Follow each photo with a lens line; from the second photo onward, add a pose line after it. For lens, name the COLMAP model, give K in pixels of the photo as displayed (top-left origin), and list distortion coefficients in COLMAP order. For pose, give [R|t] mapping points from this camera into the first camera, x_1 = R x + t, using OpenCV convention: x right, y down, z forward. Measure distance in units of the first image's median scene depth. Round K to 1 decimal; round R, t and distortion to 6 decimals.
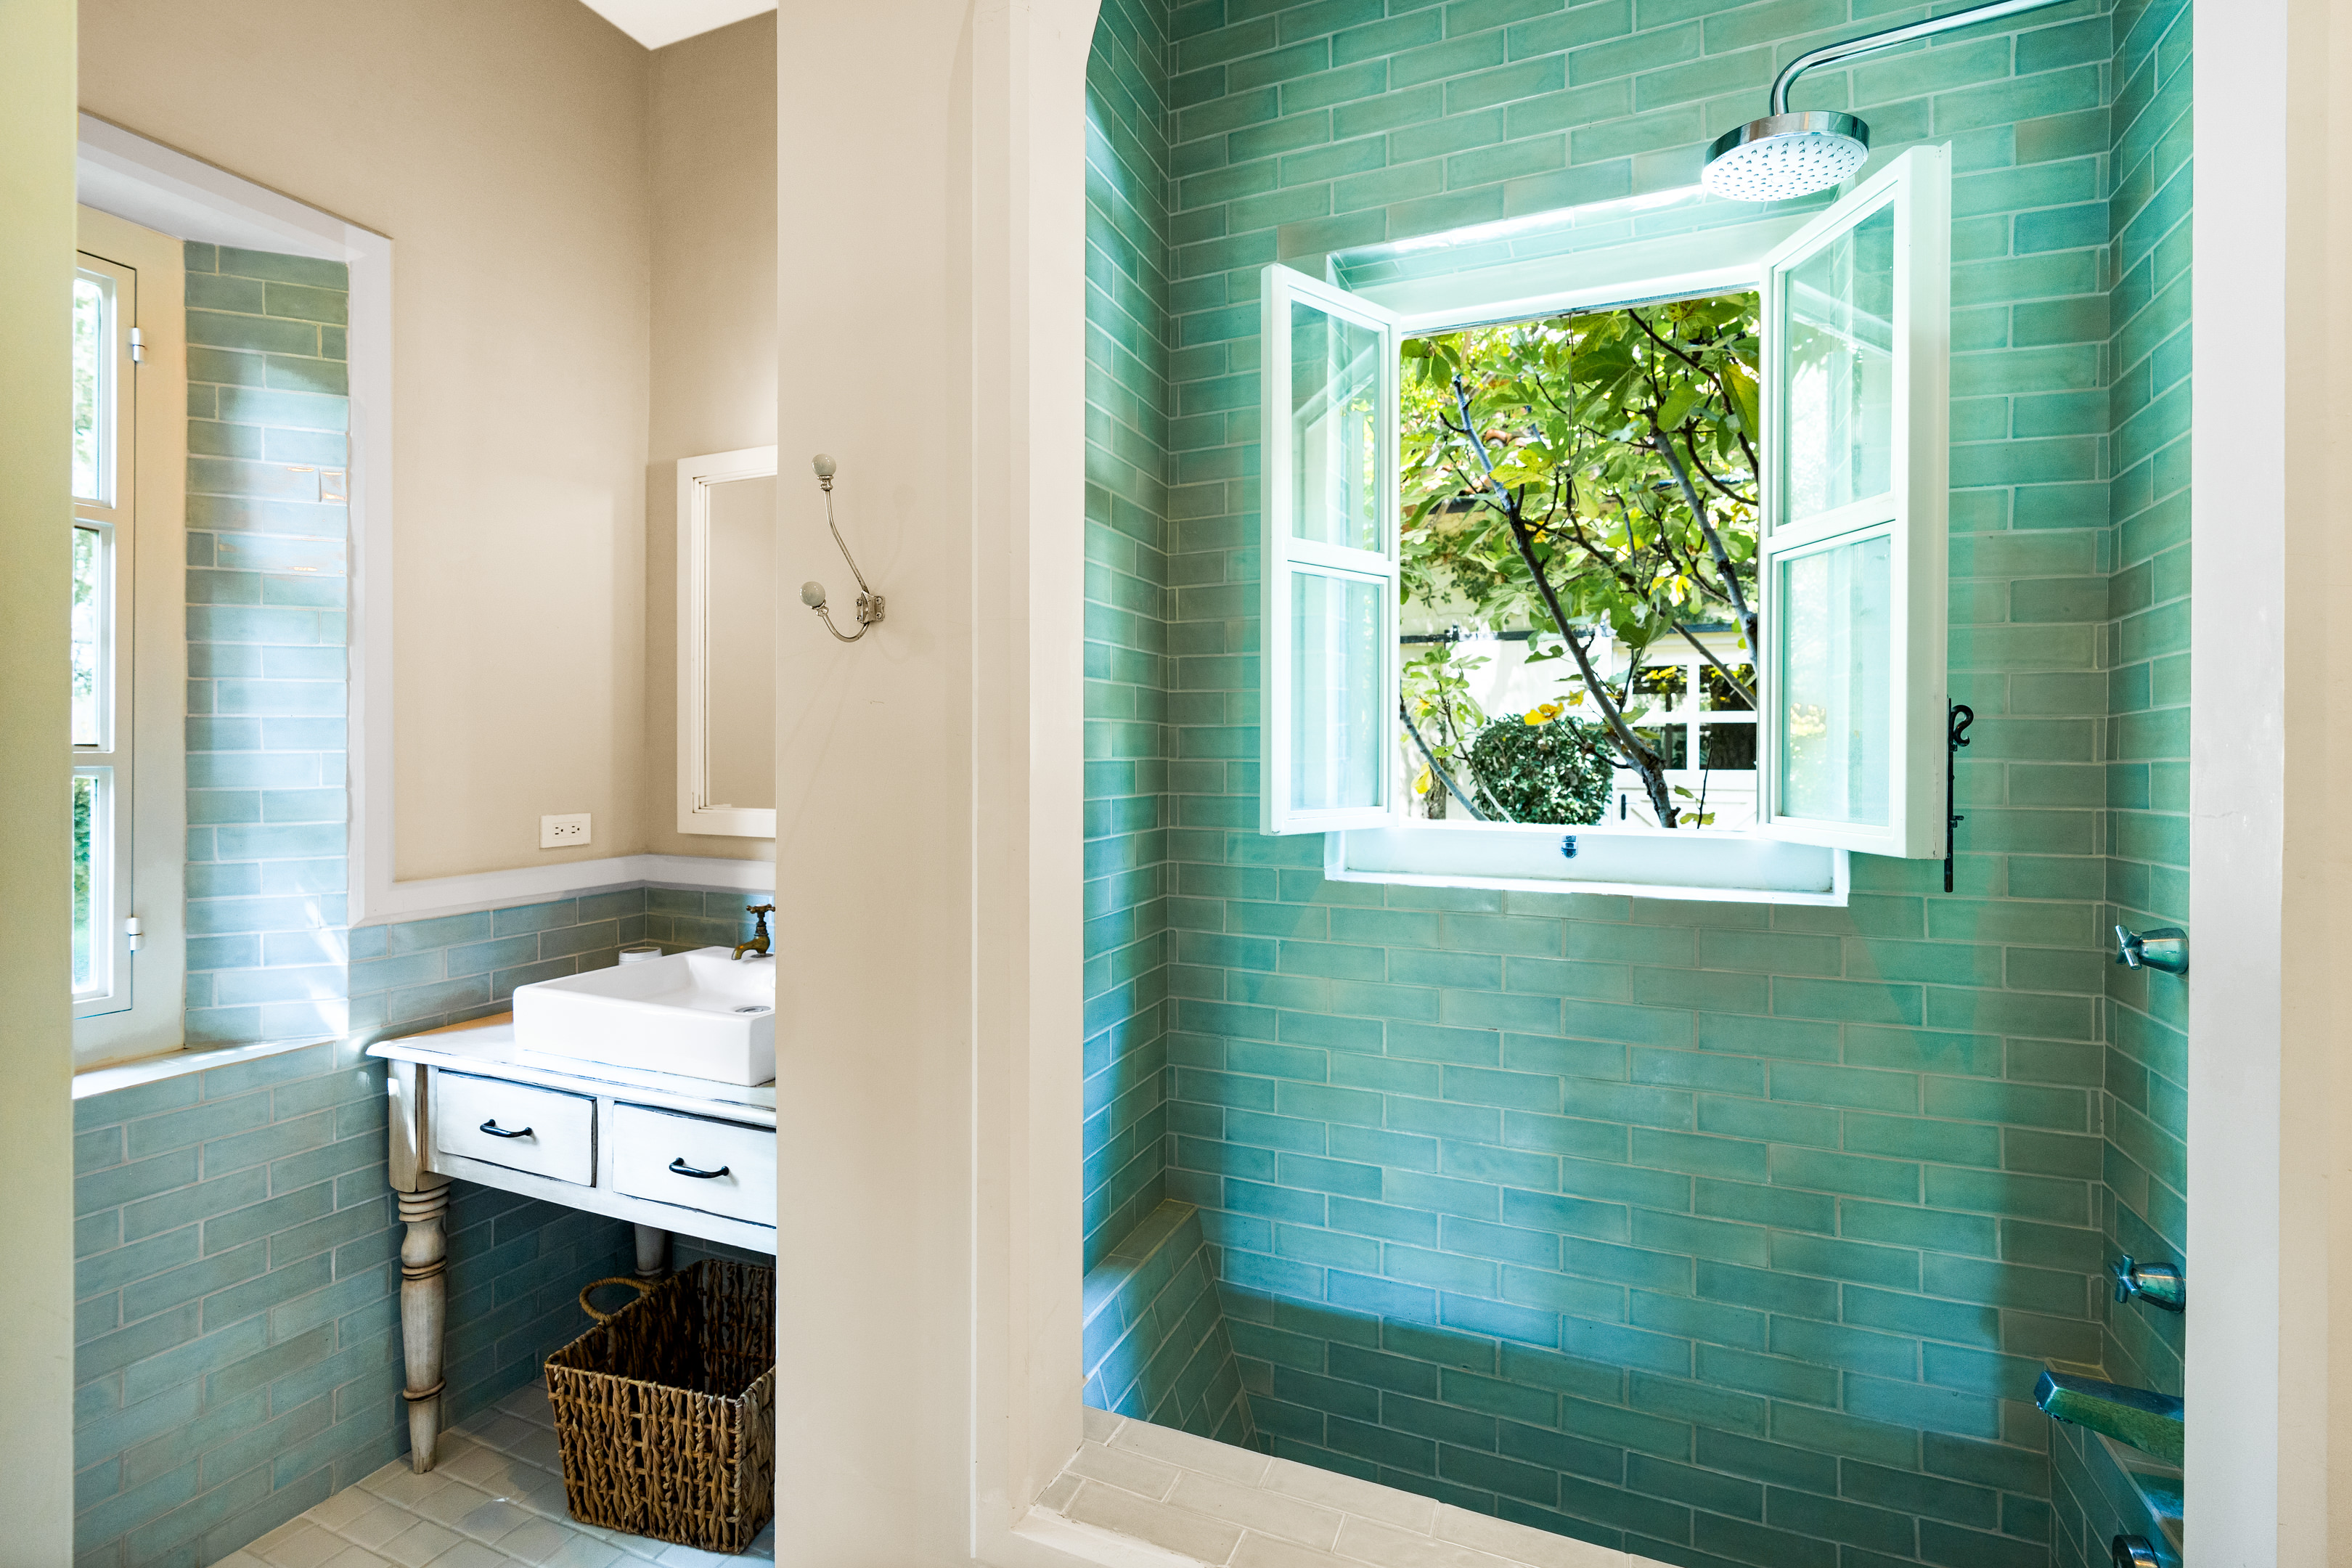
lens RADIAL K [[1062.6, 0, 1179.2], [0, 1062.6, 756.0], [0, 0, 1]] dist [-0.002157, -0.000223]
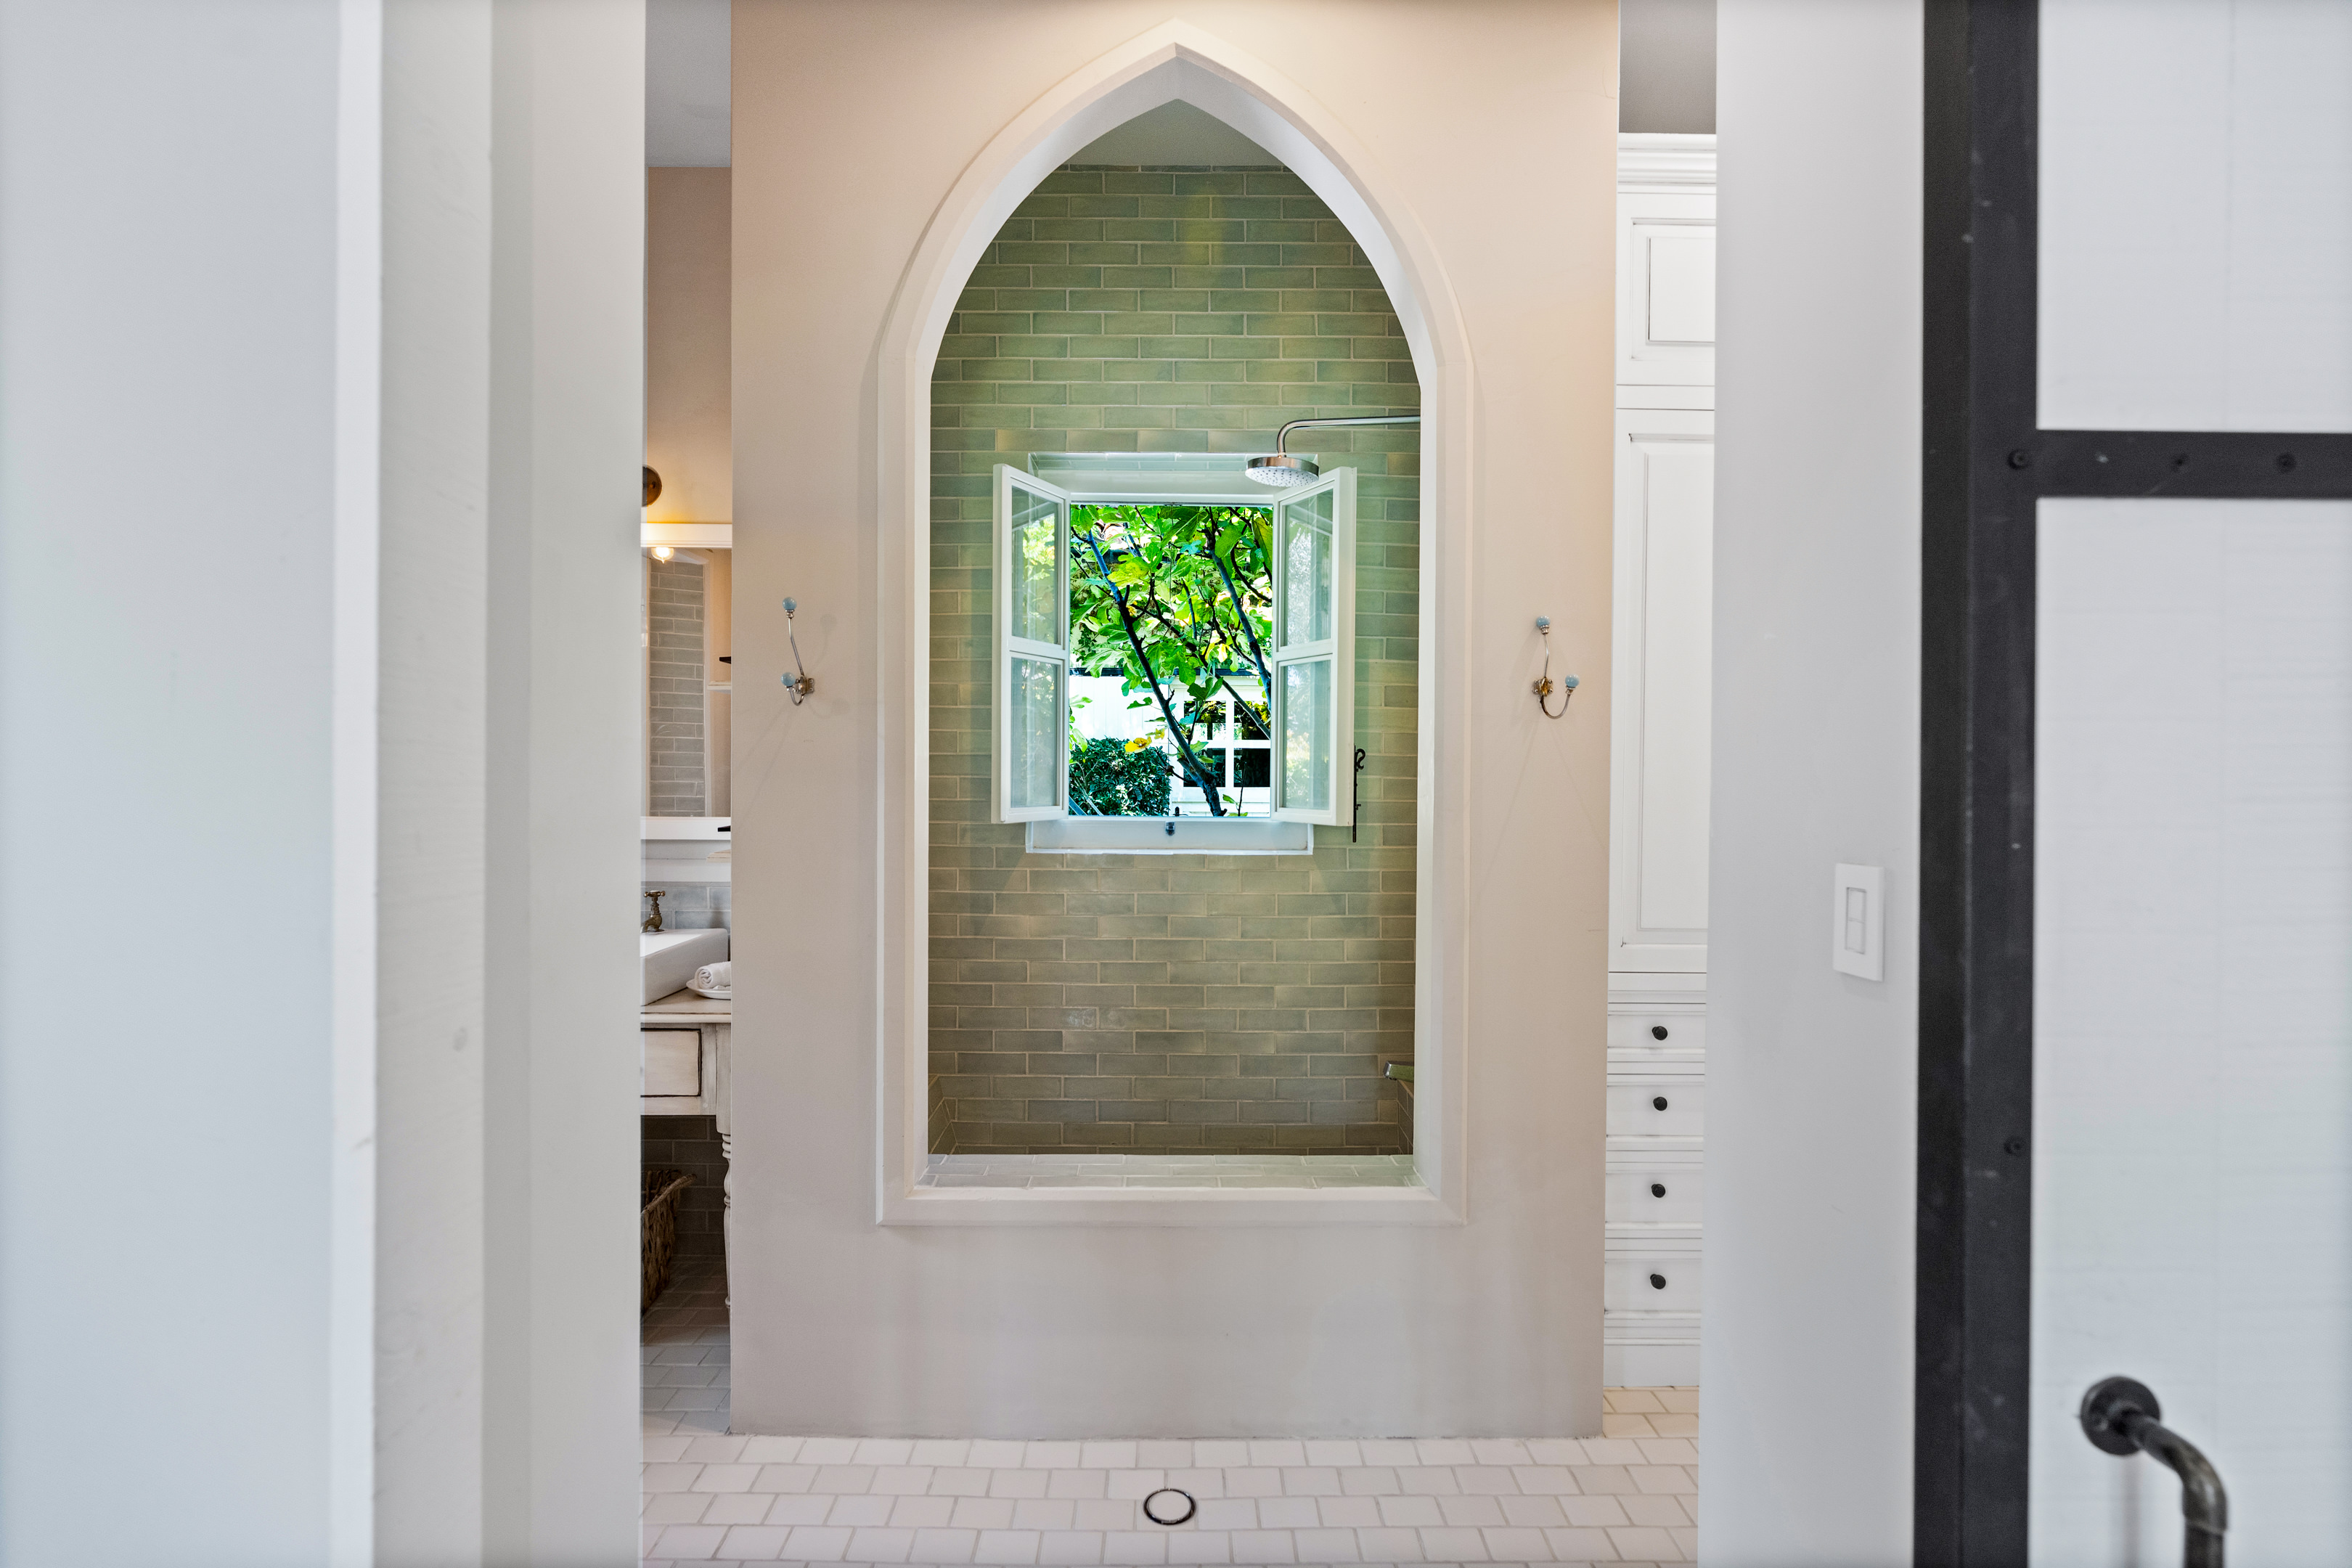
lens RADIAL K [[1062.6, 0, 1177.5], [0, 1062.6, 780.8], [0, 0, 1]] dist [-0.002157, -0.000223]
pose [[0.919274, 0.000371, 0.393617, -0.263112], [-0.002354, 0.999987, 0.004556, 0.002922], [-0.393610, -0.005115, 0.919263, -0.504542]]
